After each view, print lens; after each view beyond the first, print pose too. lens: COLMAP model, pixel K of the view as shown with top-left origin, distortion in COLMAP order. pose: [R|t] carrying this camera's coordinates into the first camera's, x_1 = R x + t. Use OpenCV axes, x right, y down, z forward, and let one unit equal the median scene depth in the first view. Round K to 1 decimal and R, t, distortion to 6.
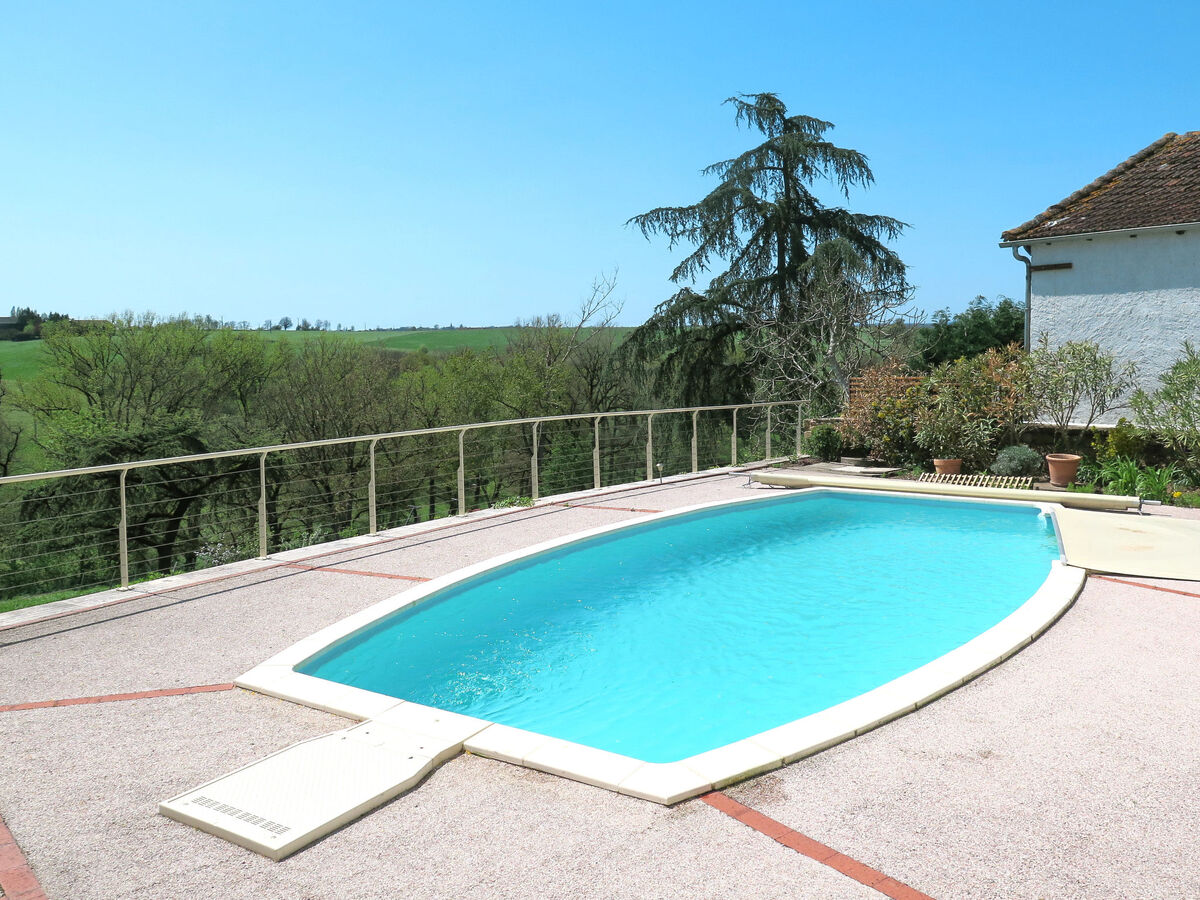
lens RADIAL K [[1052.2, 0, 600.0], [0, 1052.2, 450.0], [0, 0, 1]] dist [-0.004337, -0.006197]
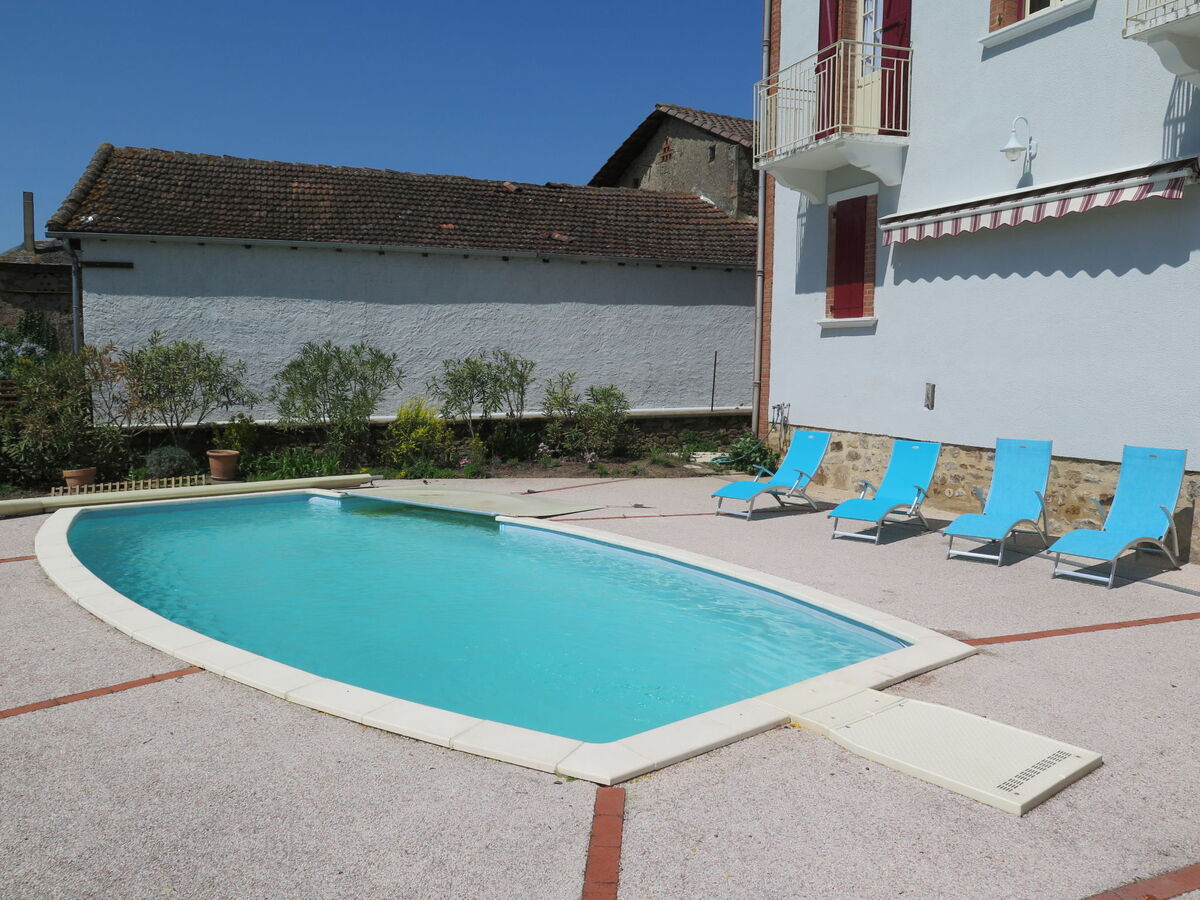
lens RADIAL K [[1052.2, 0, 600.0], [0, 1052.2, 450.0], [0, 0, 1]] dist [-0.004337, -0.006197]
pose [[0.241436, -0.068457, 0.967999, -0.455456], [0.088674, 0.994892, 0.048242, -0.012027], [-0.966357, 0.074189, 0.246273, 0.373553]]
